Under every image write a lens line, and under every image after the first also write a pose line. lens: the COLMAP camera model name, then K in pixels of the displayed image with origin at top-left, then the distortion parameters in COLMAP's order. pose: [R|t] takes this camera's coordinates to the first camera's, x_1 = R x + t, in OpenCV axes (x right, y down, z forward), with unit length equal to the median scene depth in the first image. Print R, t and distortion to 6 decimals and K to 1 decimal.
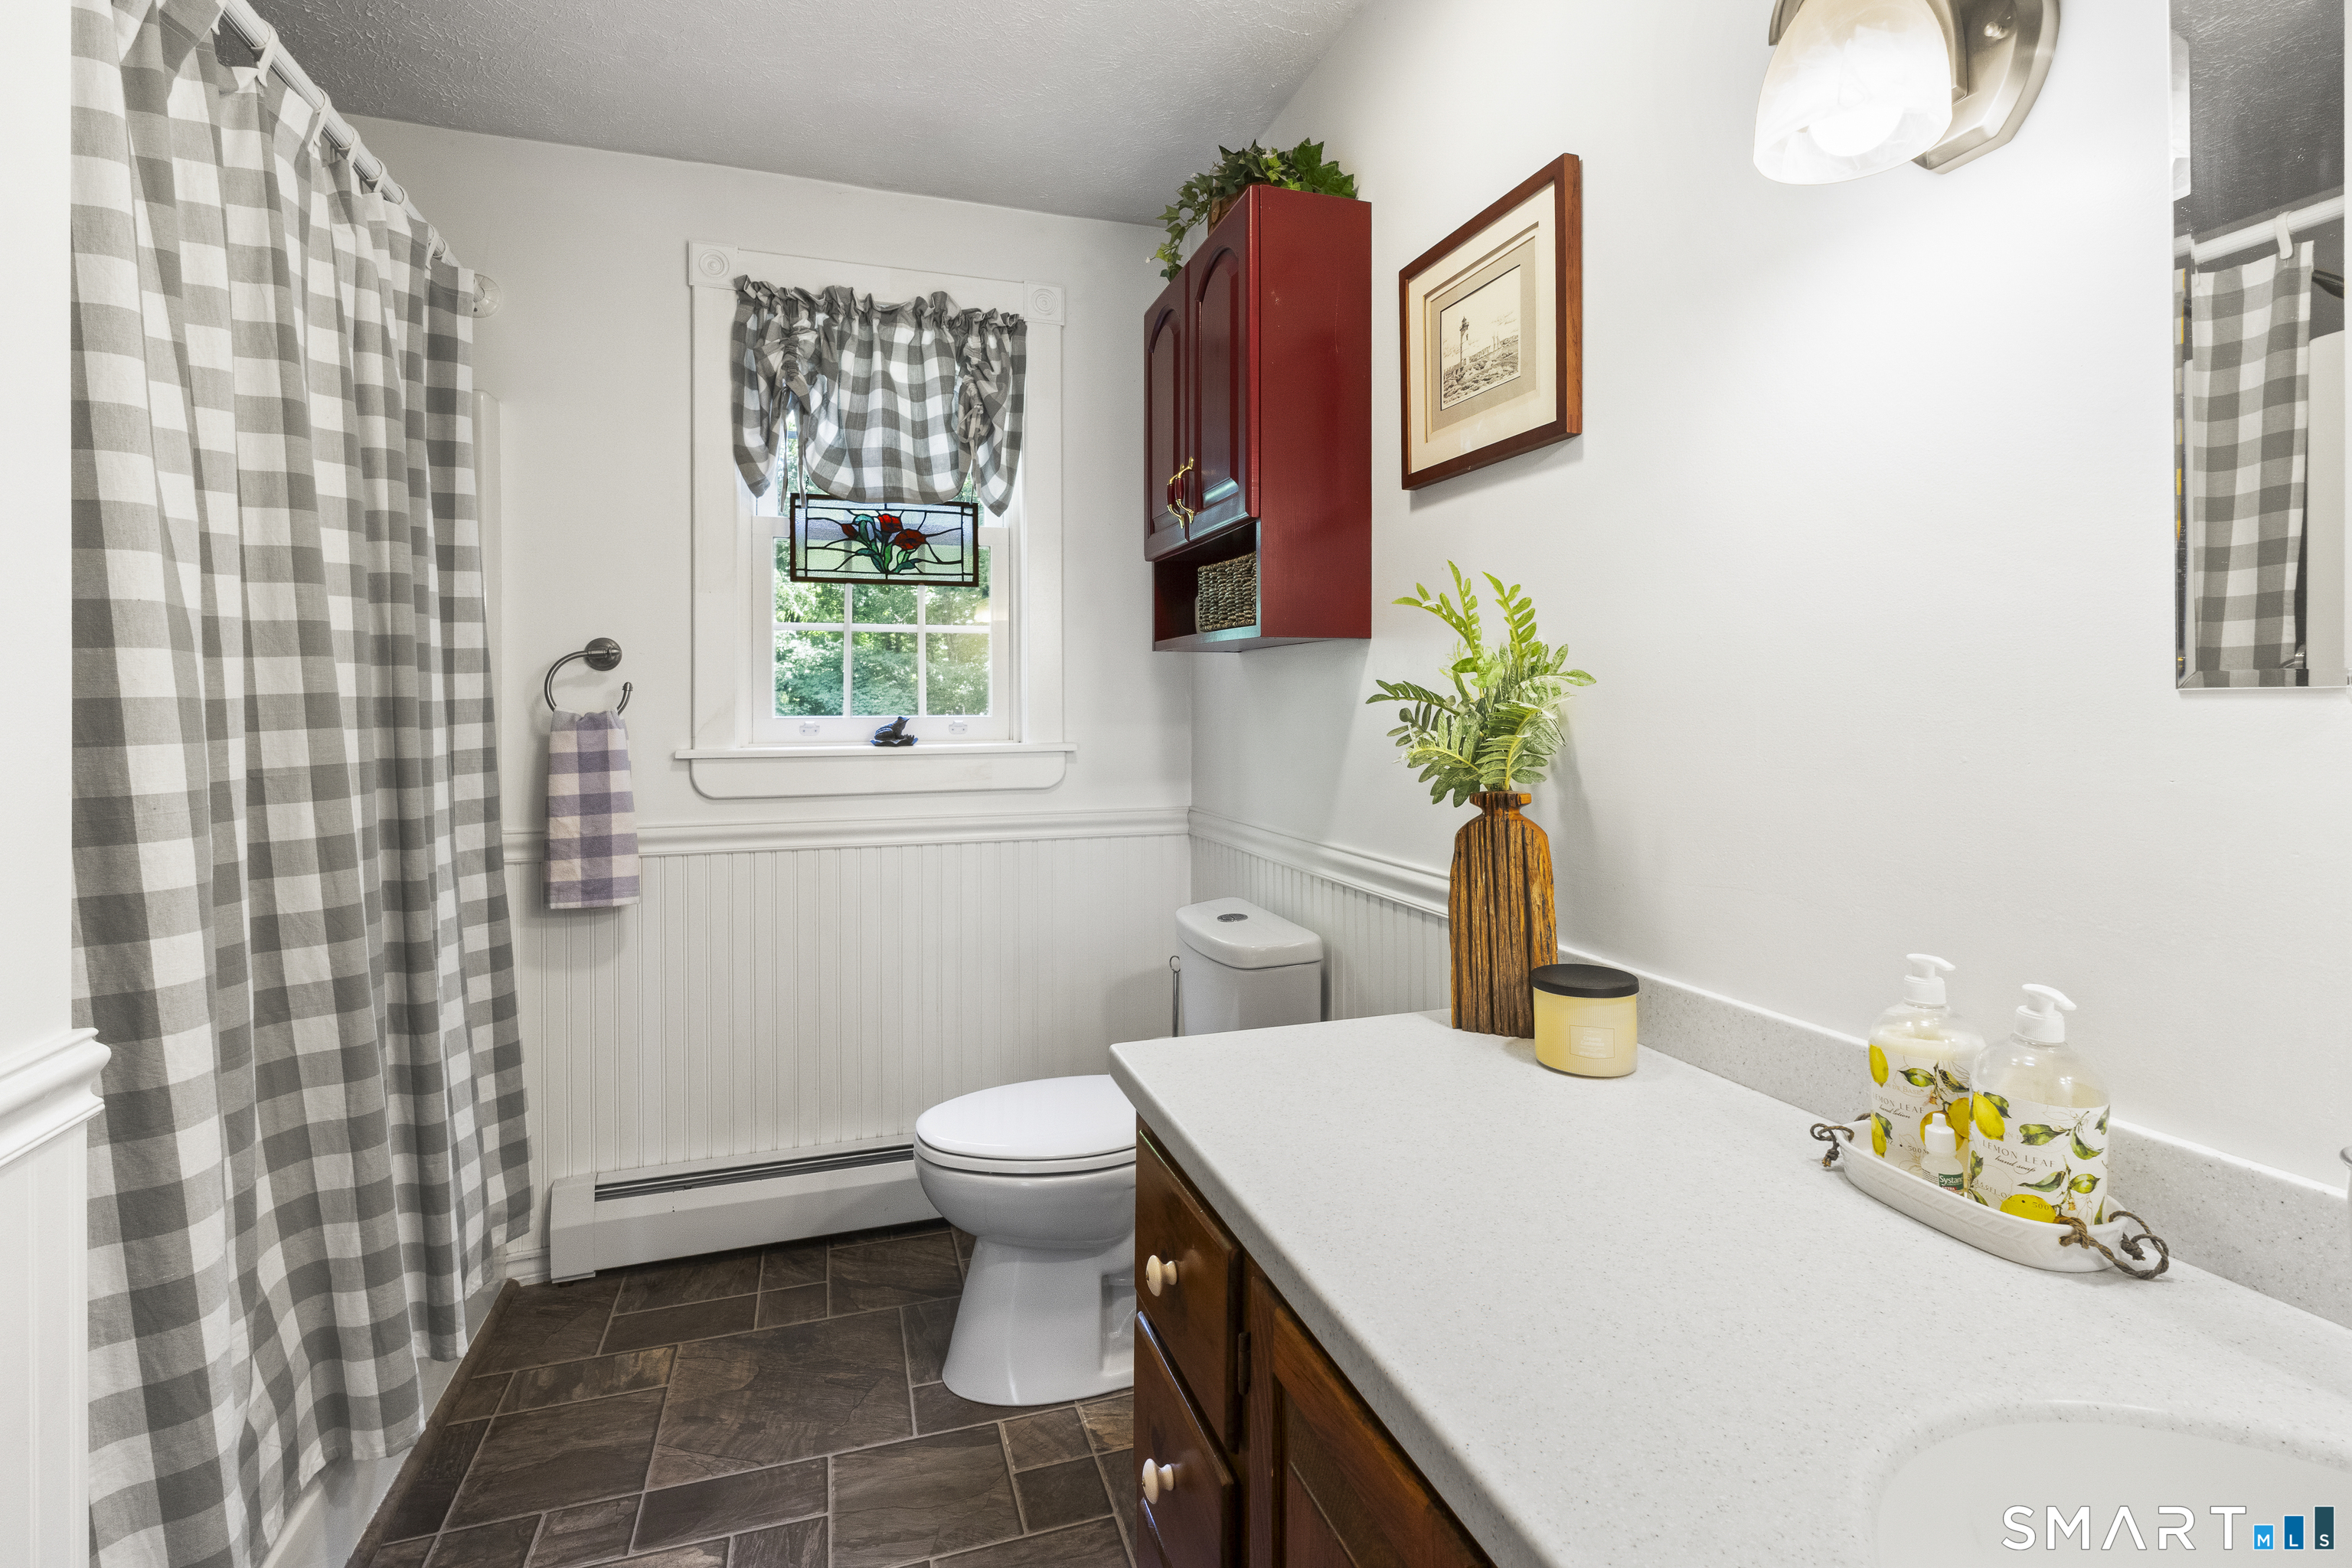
lens RADIAL K [[1107.5, 0, 1169.2], [0, 1107.5, 703.4], [0, 0, 1]] dist [-0.007725, 0.001578]
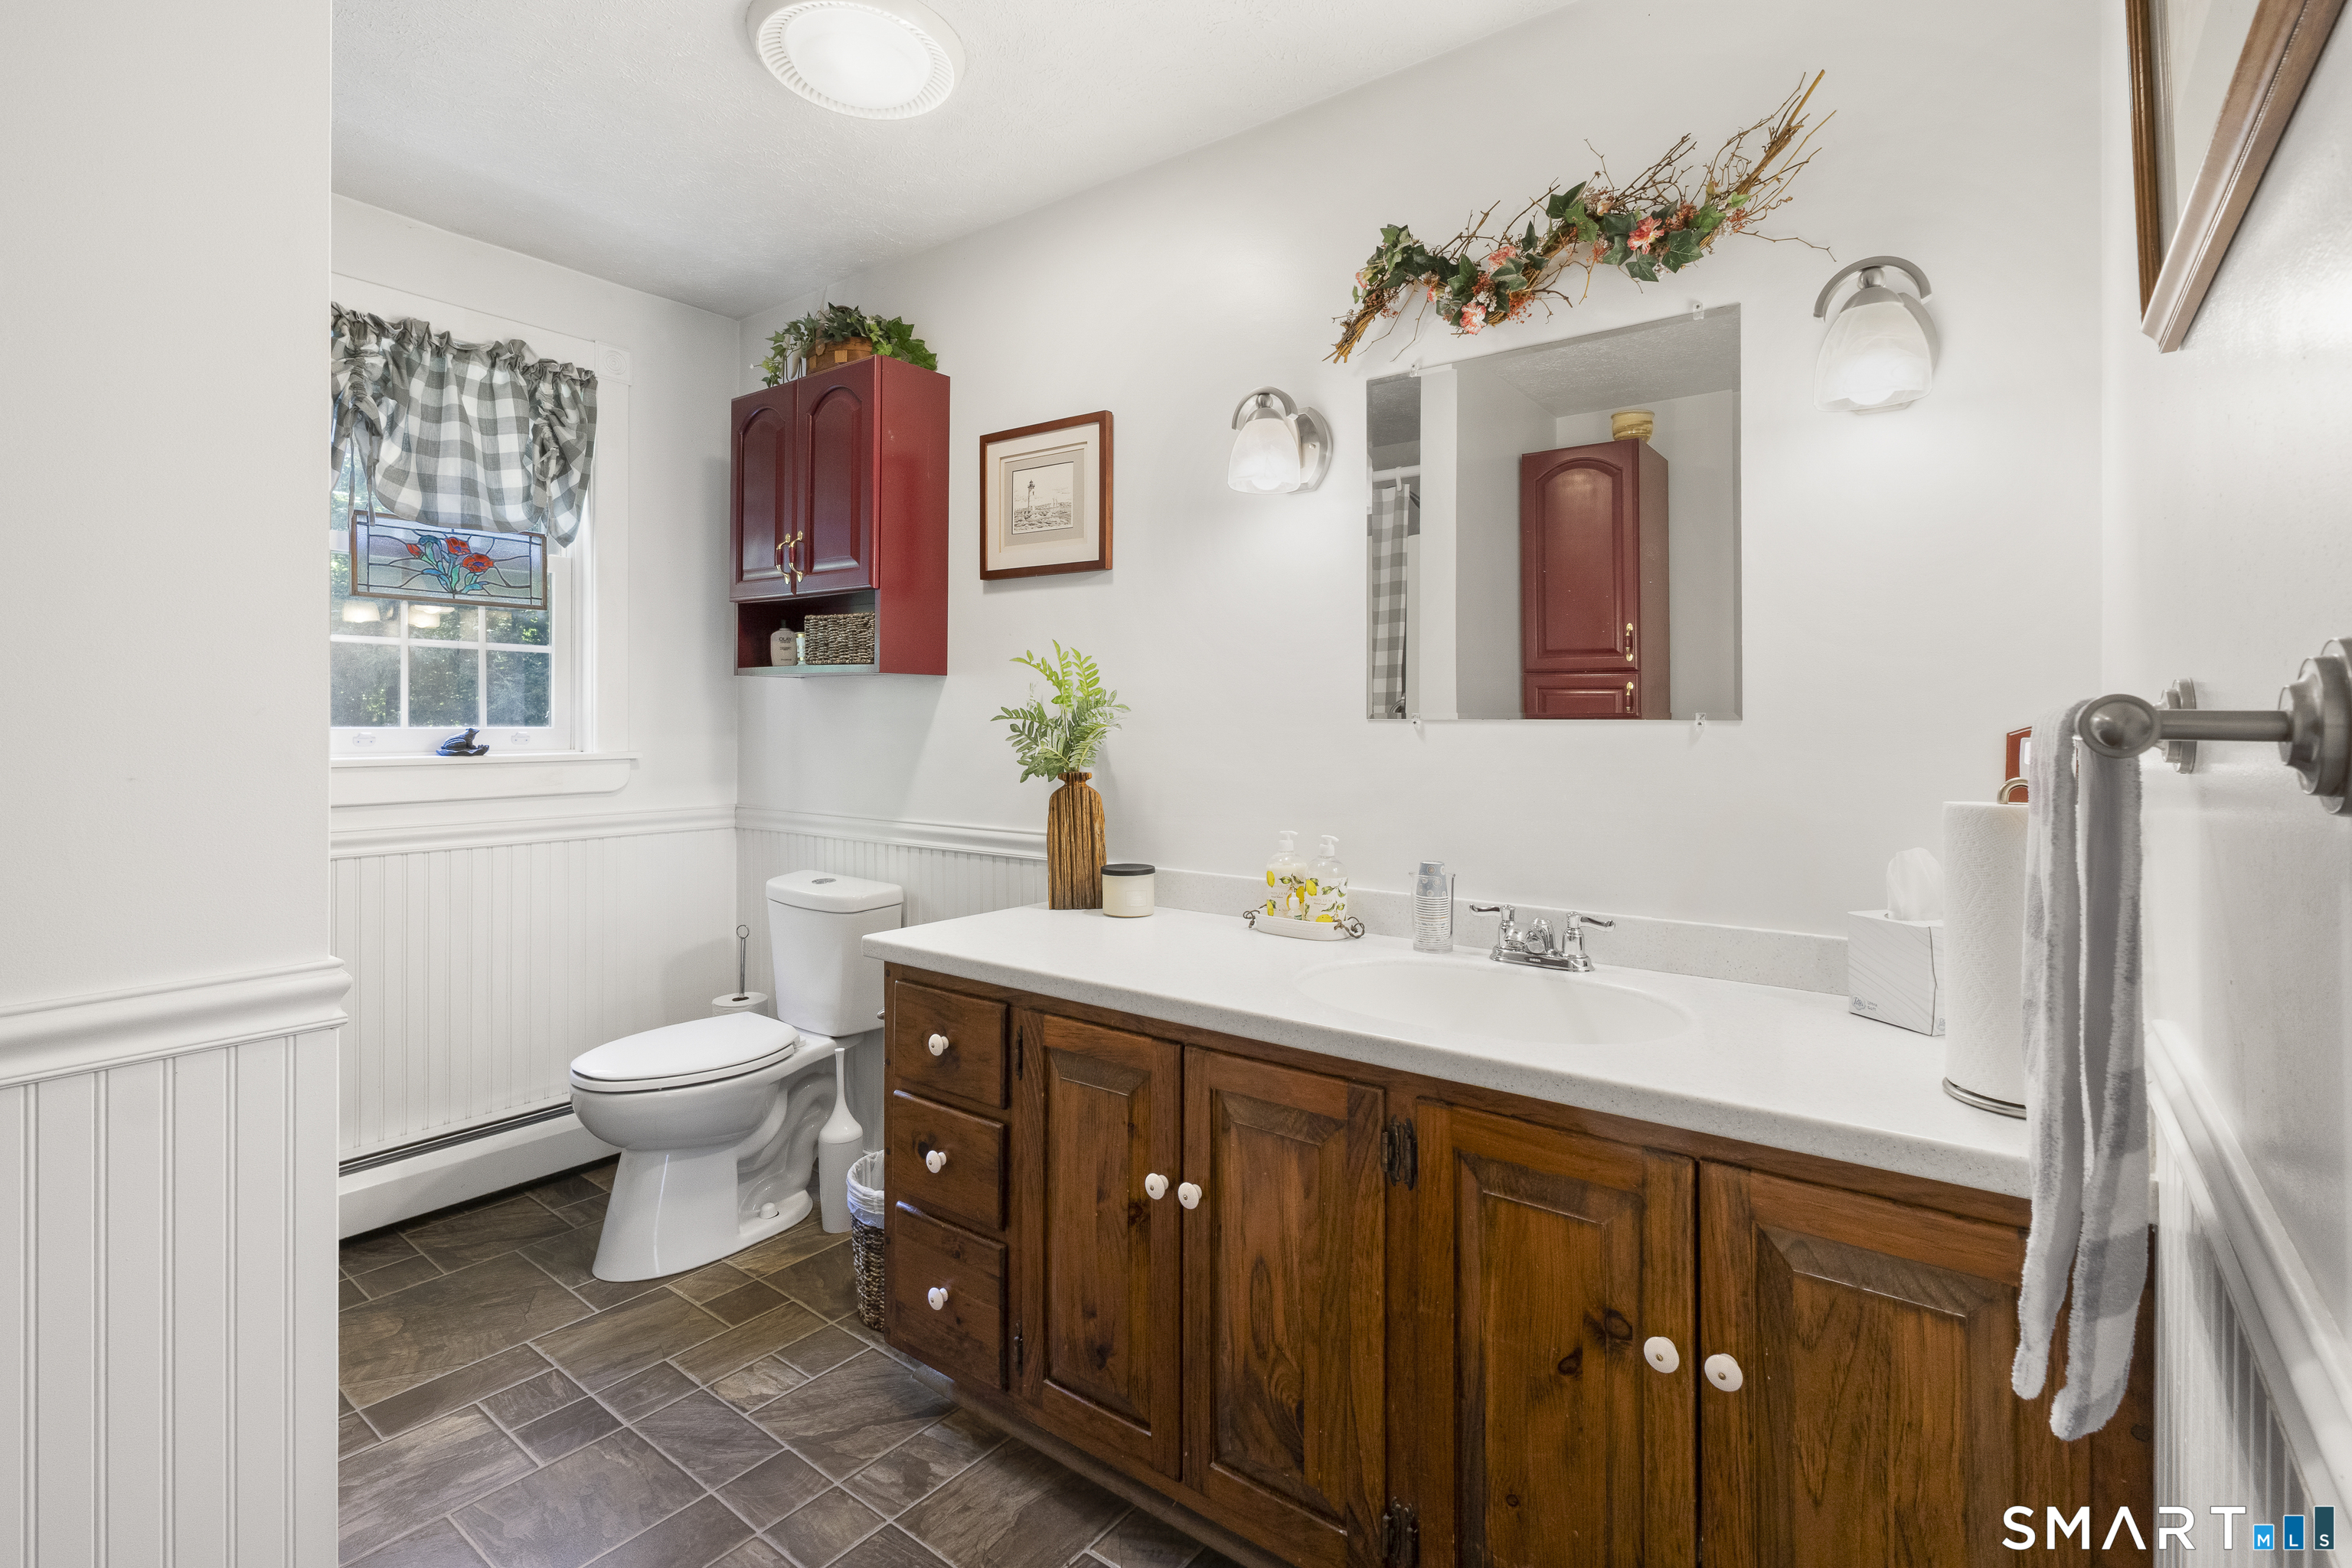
lens RADIAL K [[1107.5, 0, 1199.9], [0, 1107.5, 712.3], [0, 0, 1]] dist [-0.007725, 0.001578]
pose [[0.816211, 0.012335, 0.577622, -0.369127], [-0.009021, 0.999922, -0.008607, -0.000892], [-0.577683, 0.001815, 0.816259, -0.364274]]
